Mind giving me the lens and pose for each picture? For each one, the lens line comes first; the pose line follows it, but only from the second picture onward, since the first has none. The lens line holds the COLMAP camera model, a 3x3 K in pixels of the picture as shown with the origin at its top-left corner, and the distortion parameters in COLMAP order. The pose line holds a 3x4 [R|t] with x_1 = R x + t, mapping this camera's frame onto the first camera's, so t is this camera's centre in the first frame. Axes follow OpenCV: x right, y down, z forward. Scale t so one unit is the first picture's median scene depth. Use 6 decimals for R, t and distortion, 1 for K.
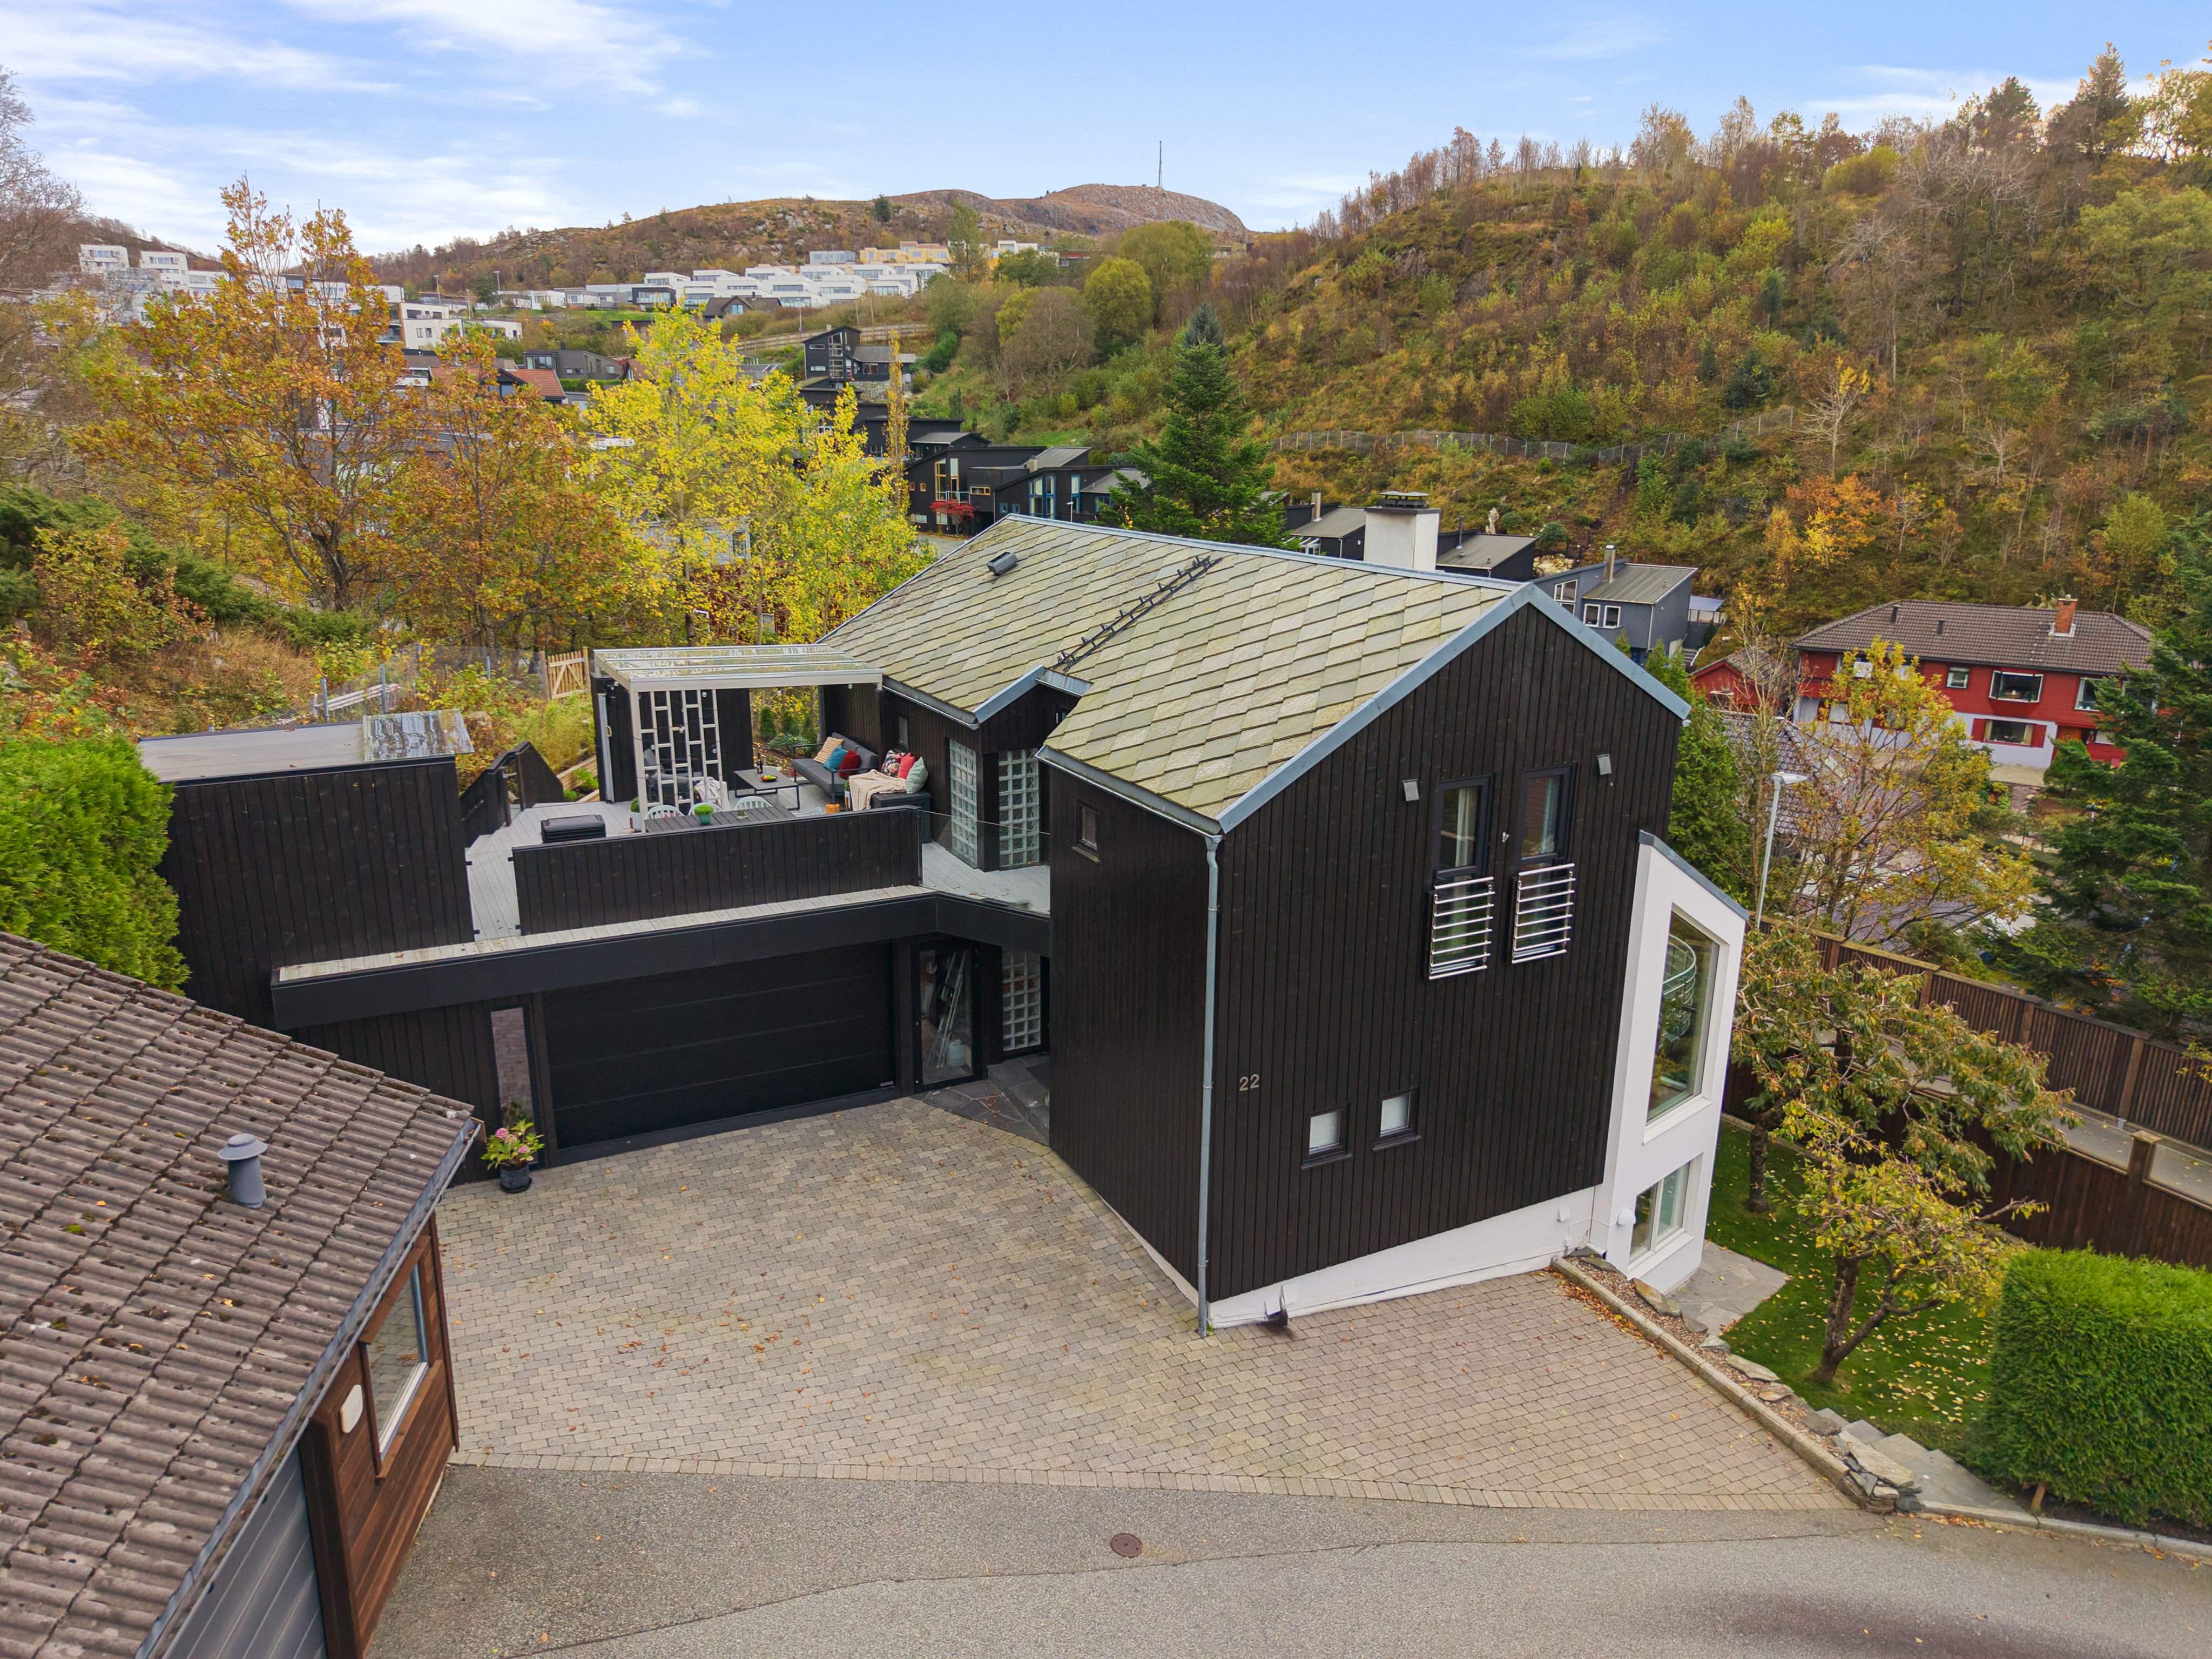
lens RADIAL K [[1516.6, 0, 1116.0], [0, 1516.6, 841.8], [0, 0, 1]] dist [0.012175, -0.005161]
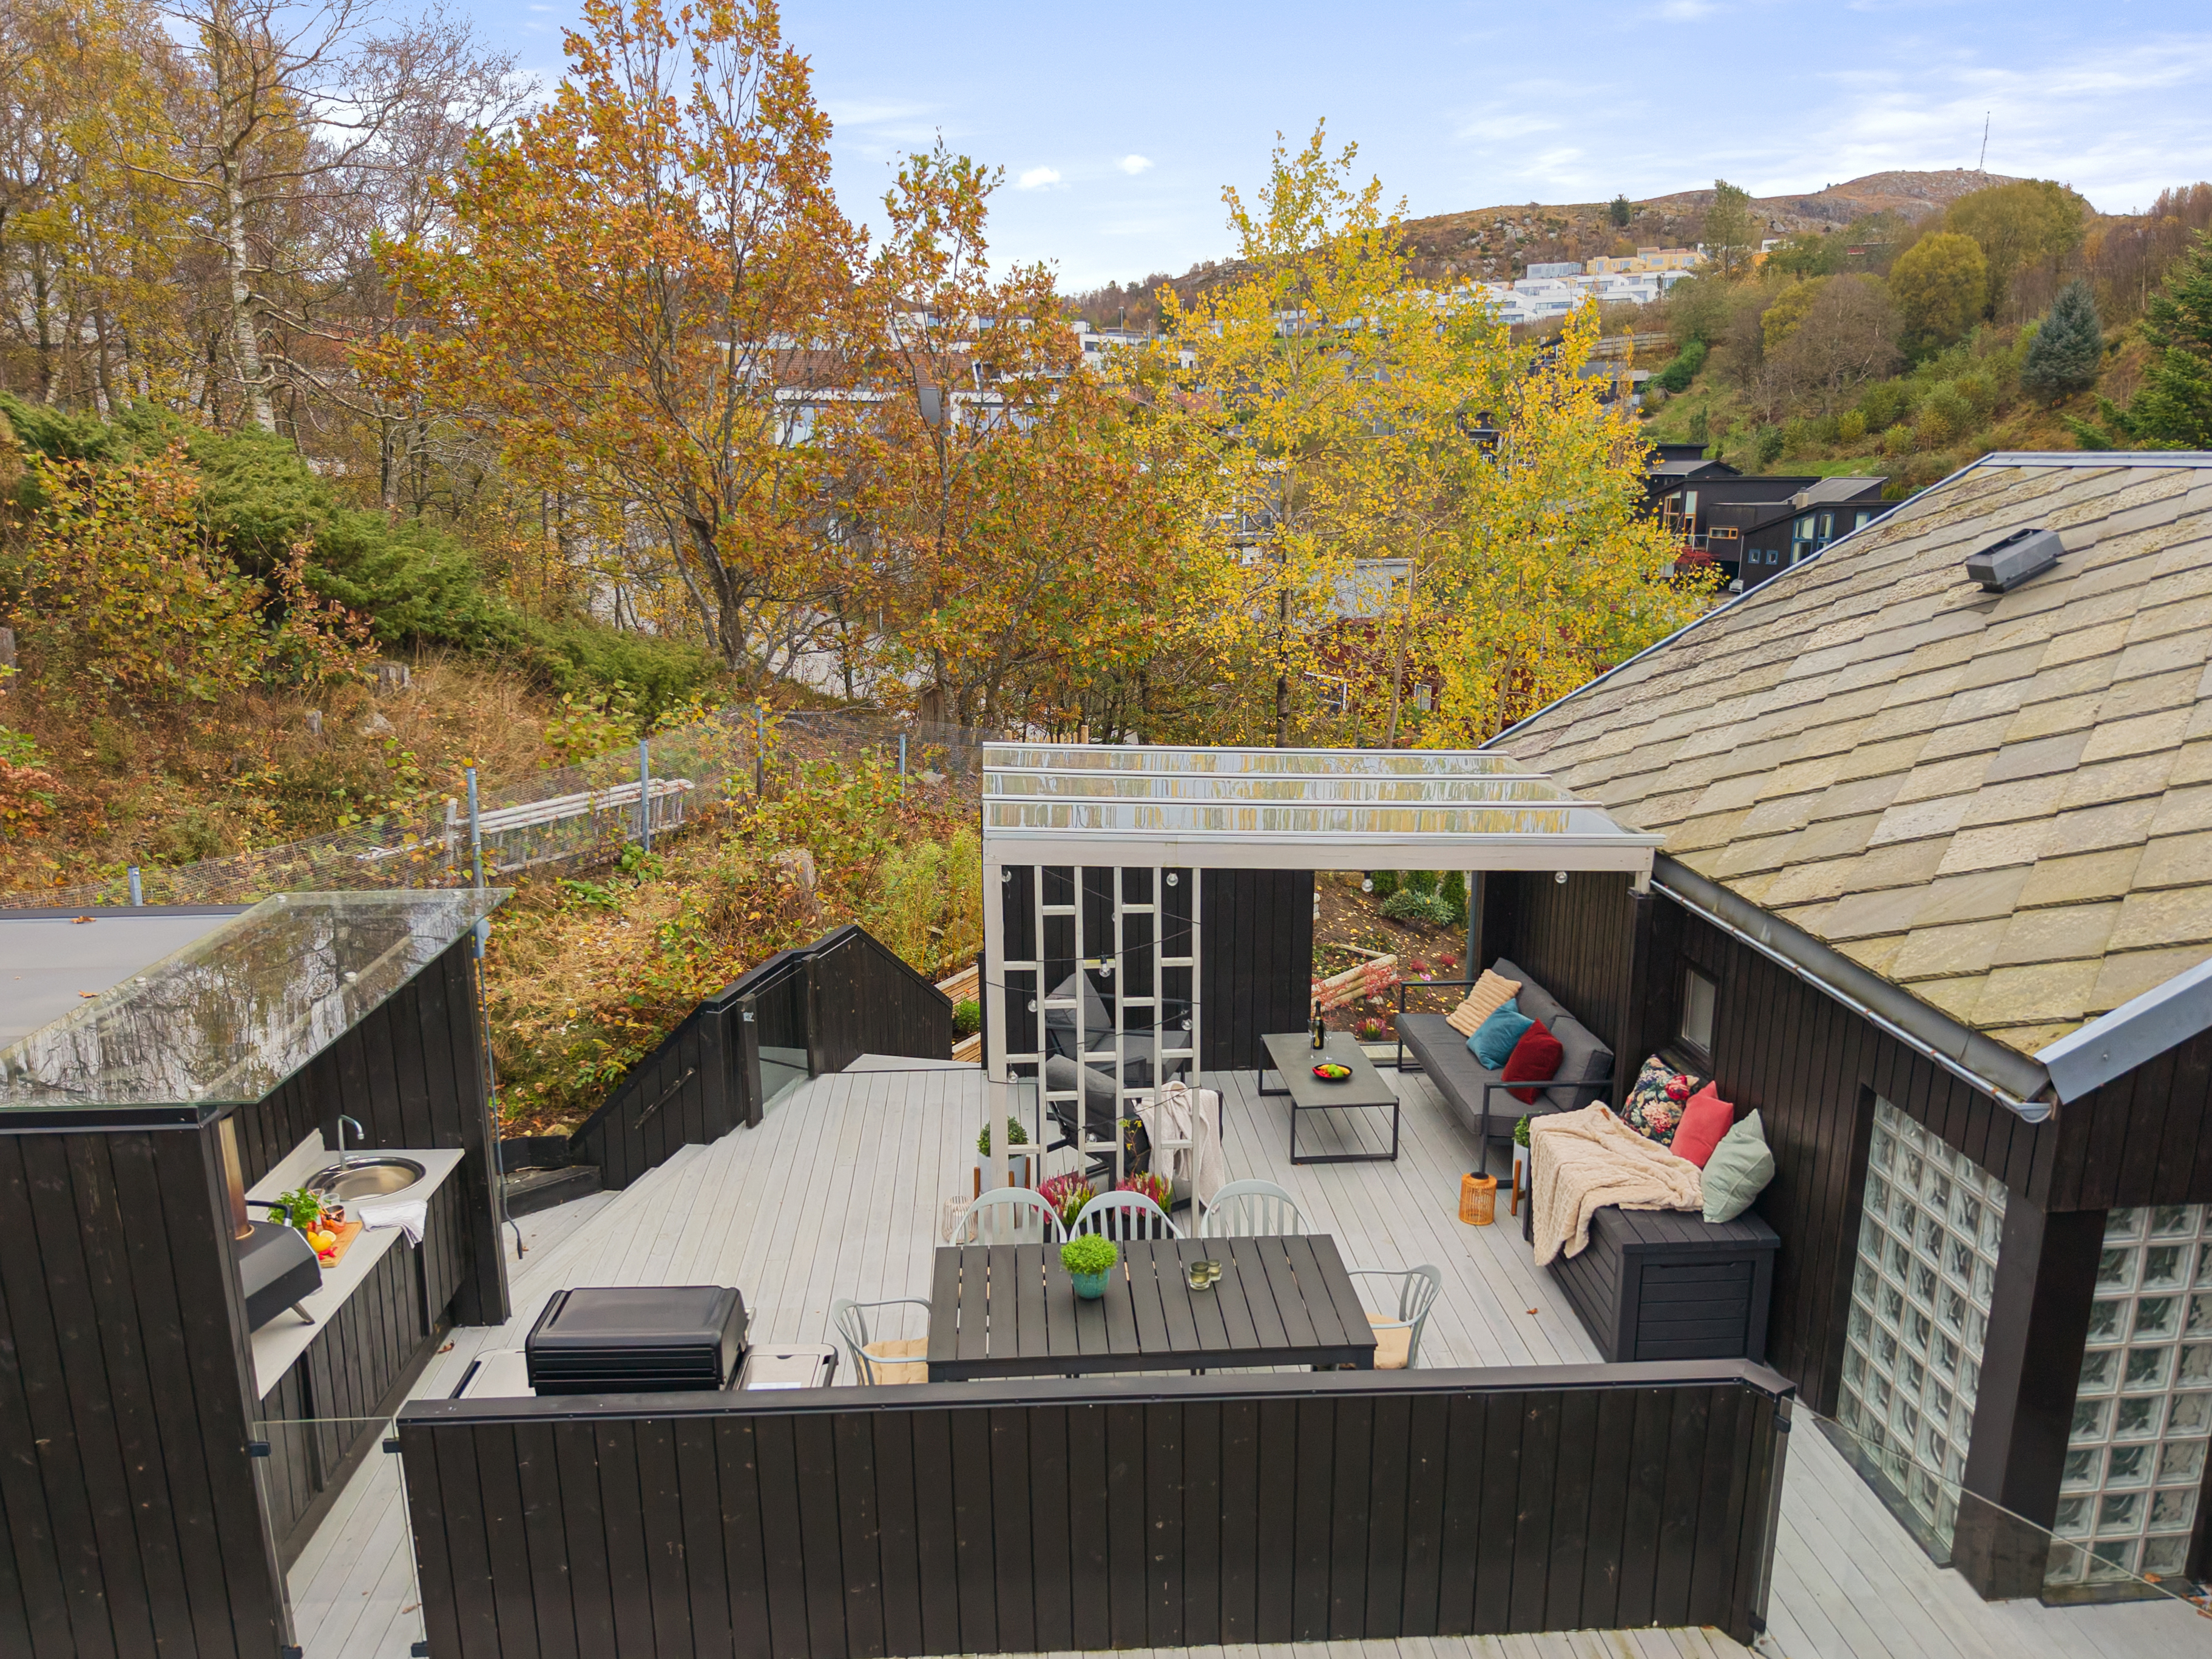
lens RADIAL K [[1694.3, 0, 1141.4], [0, 1694.3, 938.7], [0, 0, 1]] dist [0.026387, -0.028788]
pose [[0.922548, 0.098434, -0.373117, -0.076680], [-0.099390, 0.994908, 0.016725, -0.056580], [0.372864, 0.021654, 0.927633, 0.390679]]
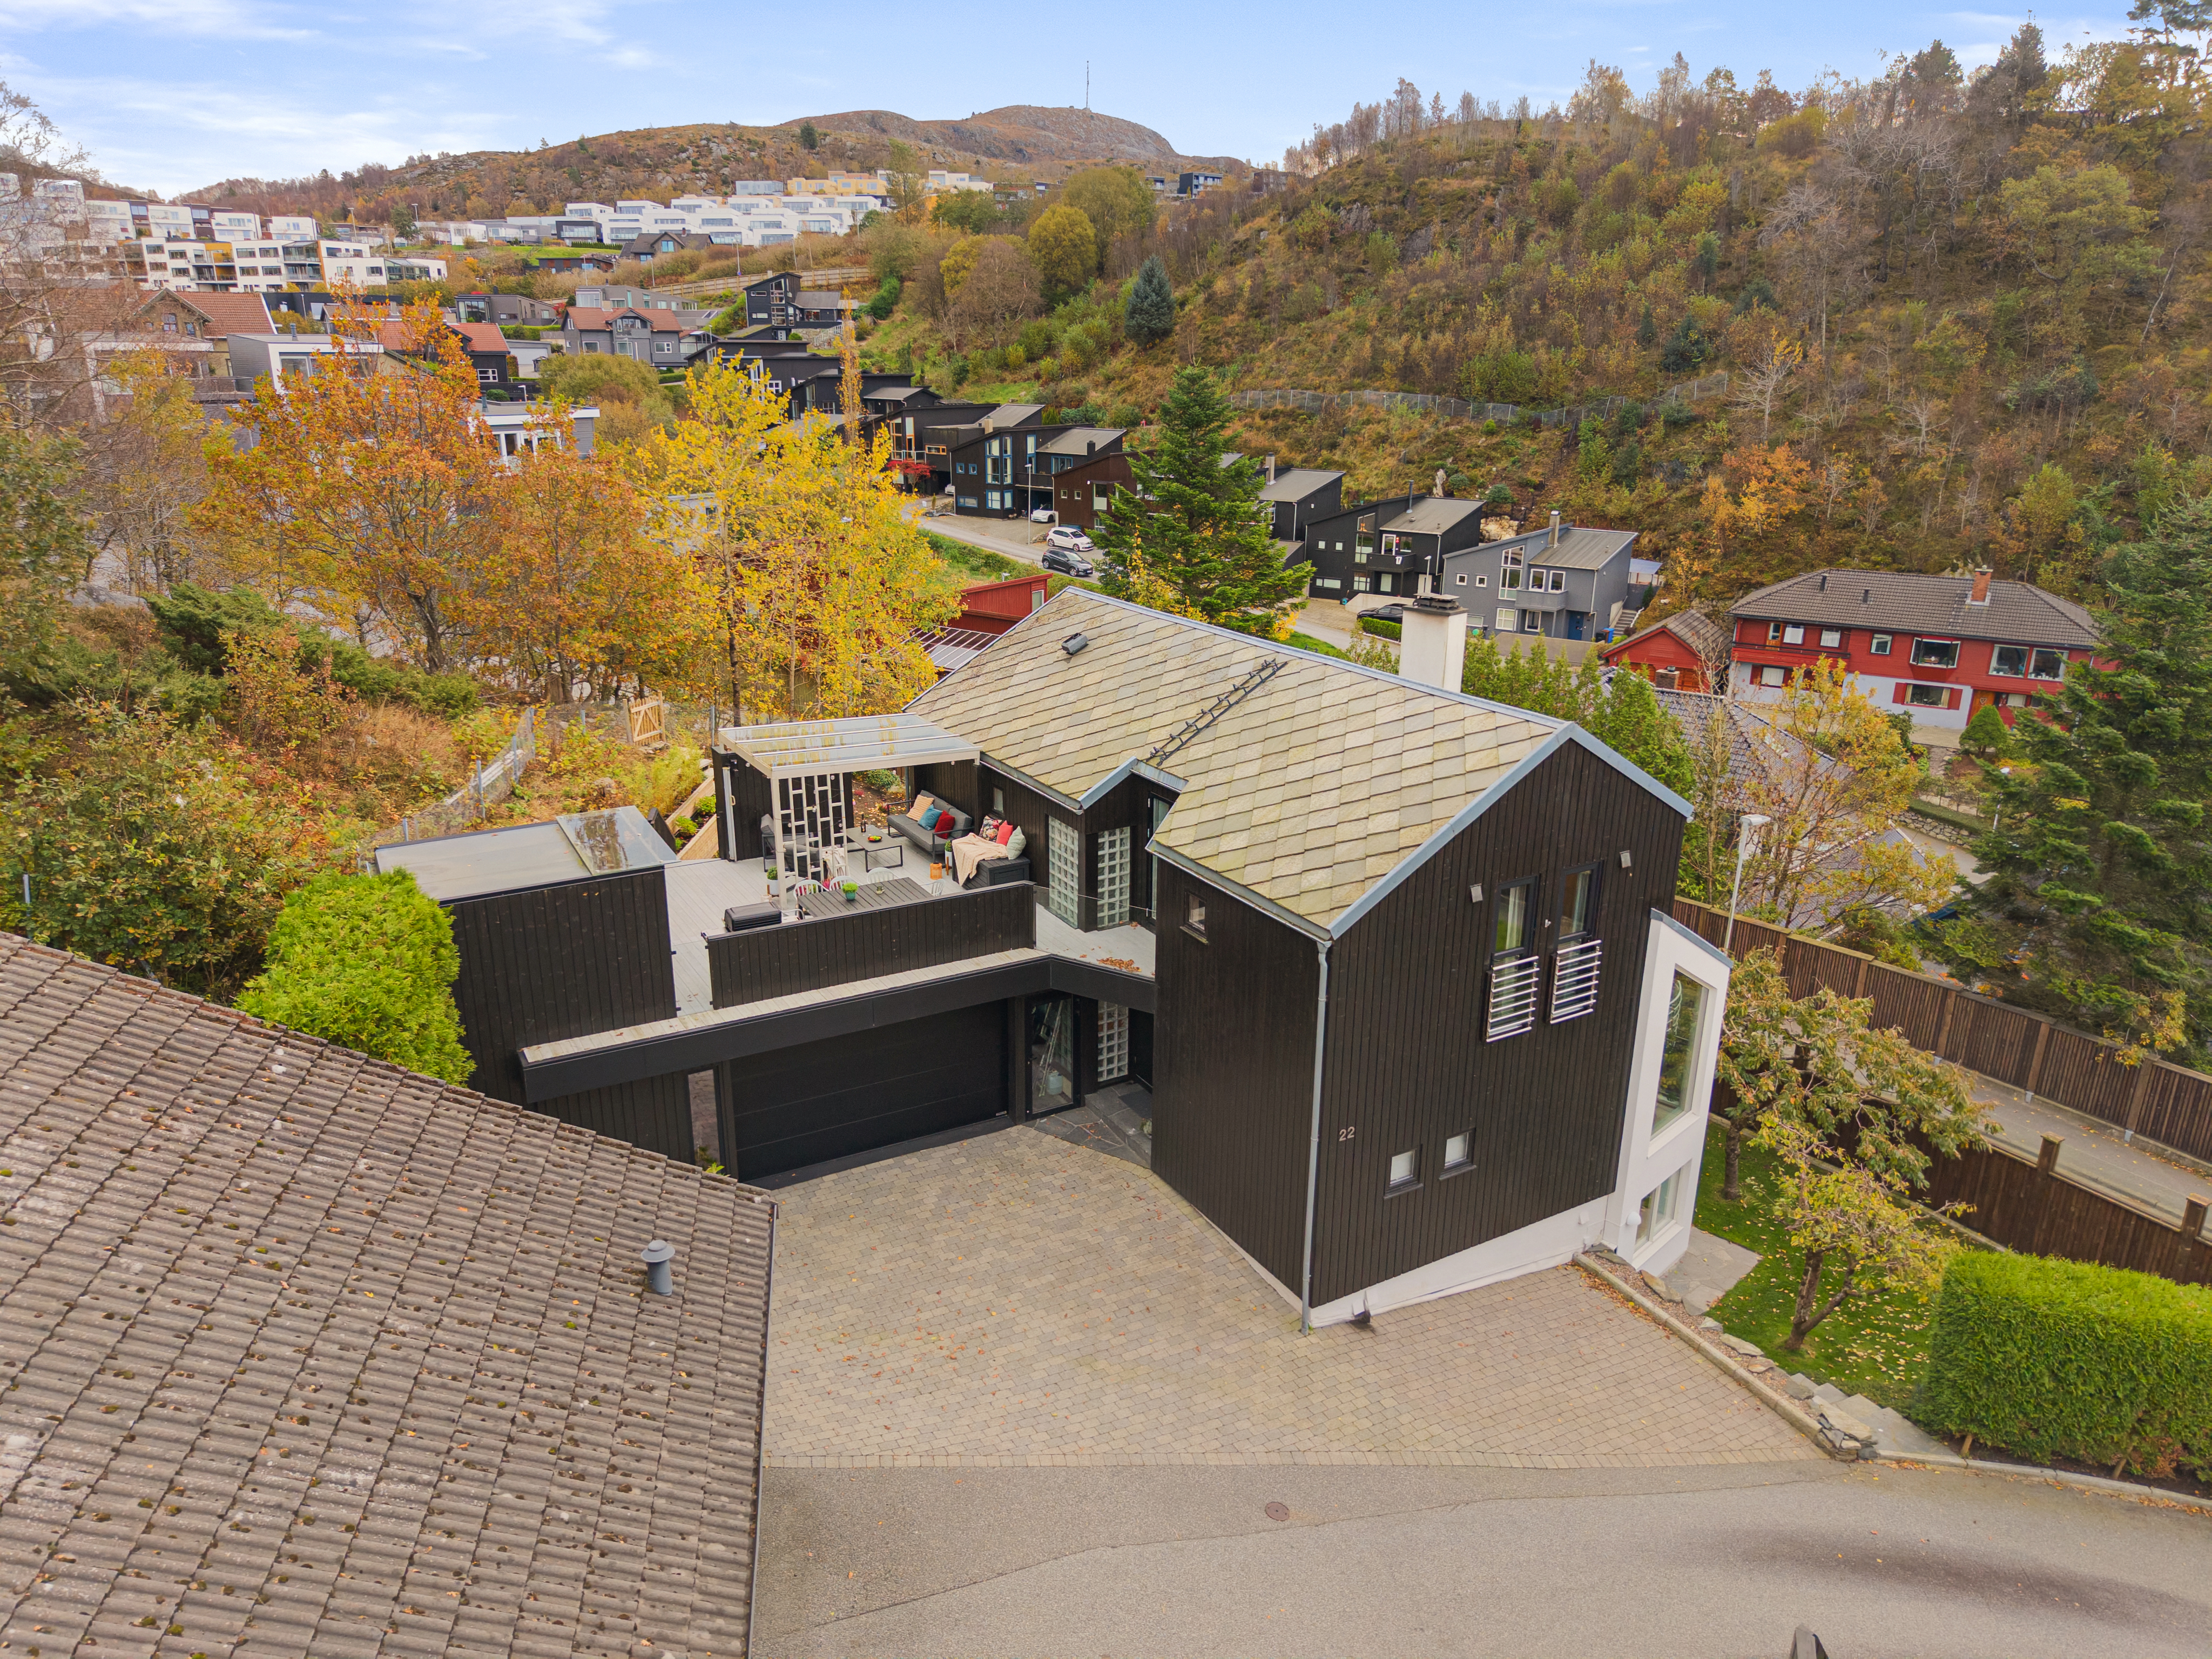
lens RADIAL K [[1516.6, 0, 1116.2], [0, 1516.6, 845.7], [0, 0, 1]] dist [0.012175, -0.005161]
pose [[0.998884, -0.014591, 0.044914, -0.069820], [0.012353, 0.998687, 0.049725, -0.063782], [-0.045581, -0.049115, 0.997753, -0.095664]]
